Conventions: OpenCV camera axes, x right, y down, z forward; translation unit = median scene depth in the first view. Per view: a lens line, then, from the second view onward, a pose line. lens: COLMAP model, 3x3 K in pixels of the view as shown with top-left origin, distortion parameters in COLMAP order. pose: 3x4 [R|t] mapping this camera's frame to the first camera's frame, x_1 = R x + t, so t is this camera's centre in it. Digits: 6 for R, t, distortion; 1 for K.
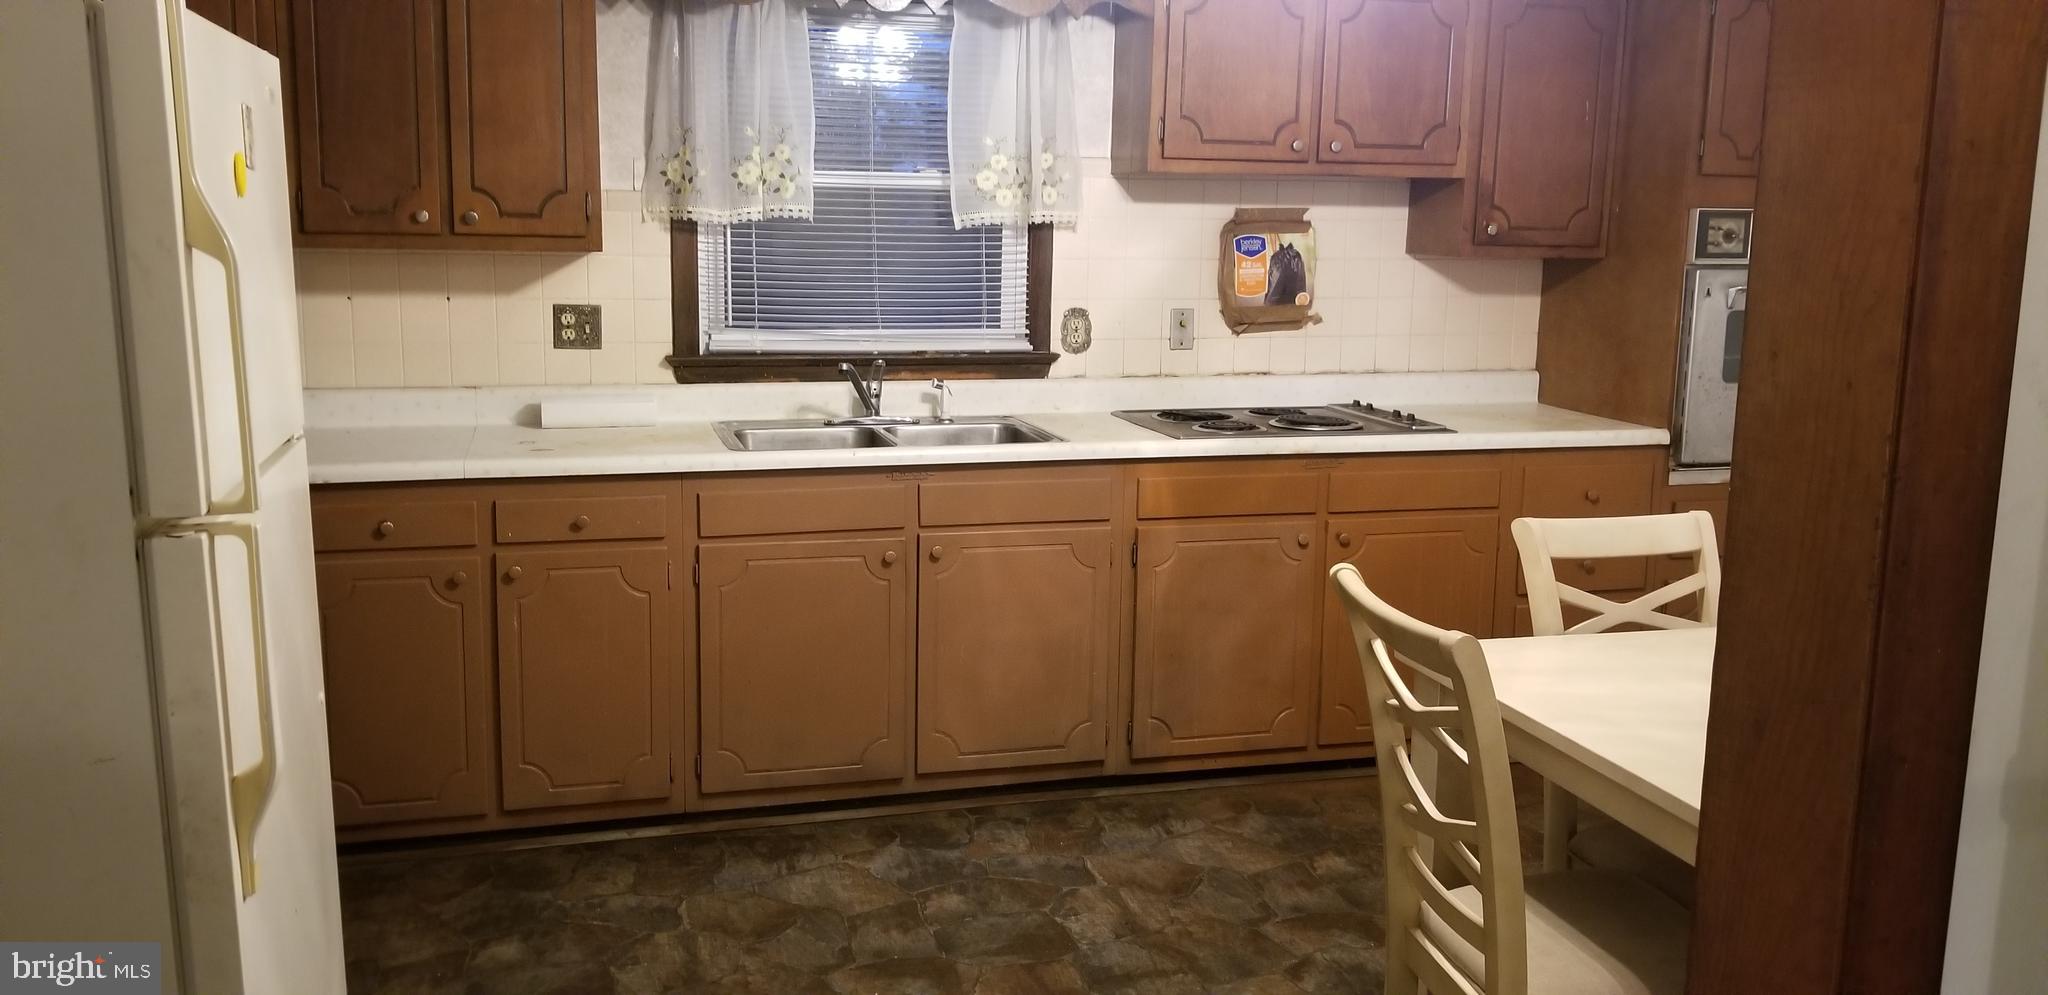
lens RADIAL K [[1648.3, 0, 1024.9], [0, 1648.3, 456.3], [0, 0, 1]] dist [0.119167, -0.272336]
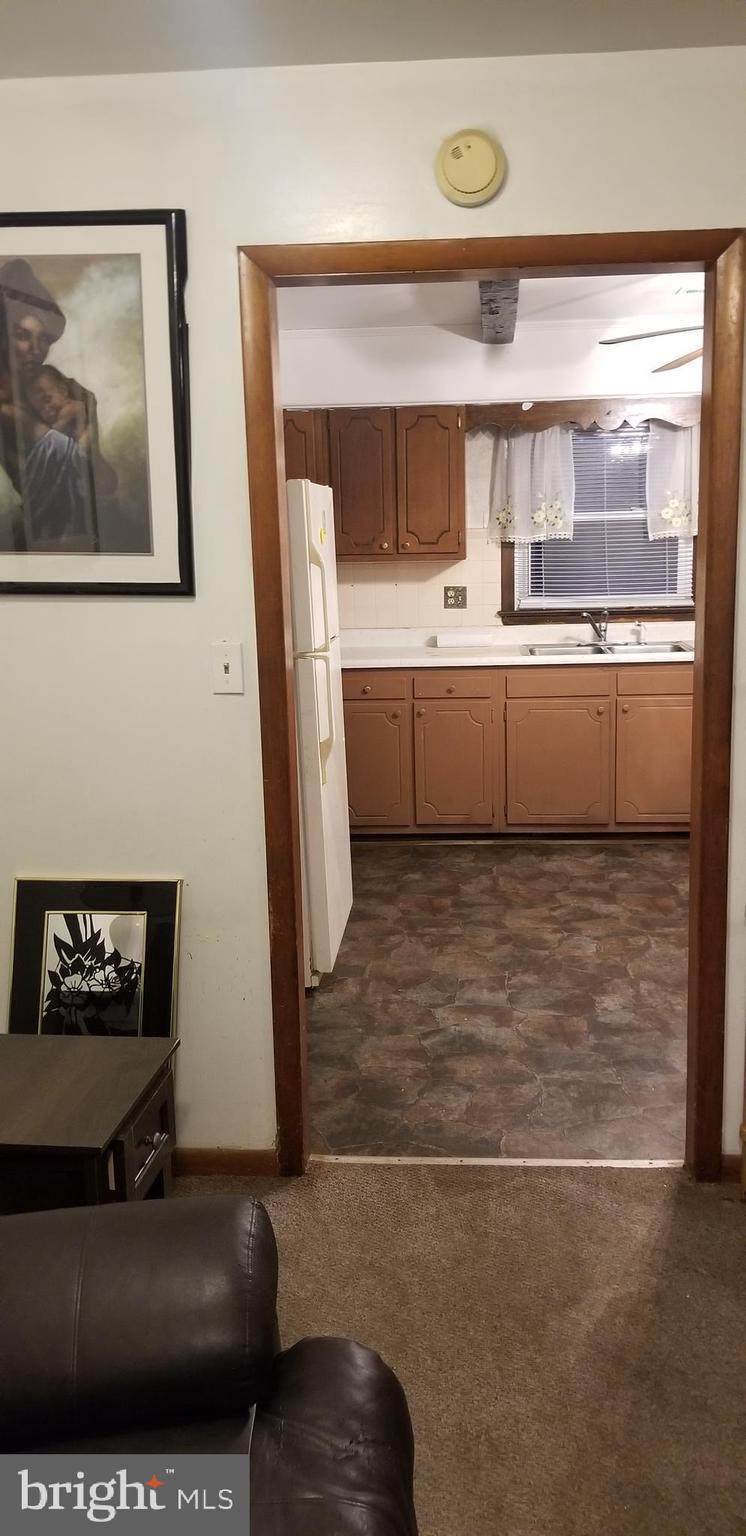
lens RADIAL K [[1236.2, 0, 377.6], [0, 1236.2, 763.6], [0, 0, 1]] dist [0.119167, -0.272336]
pose [[0.937434, 0.028306, -0.347011, 0.174292], [-0.013186, 0.998861, 0.045855, 0.057246], [0.347913, -0.038410, 0.936740, -0.462392]]
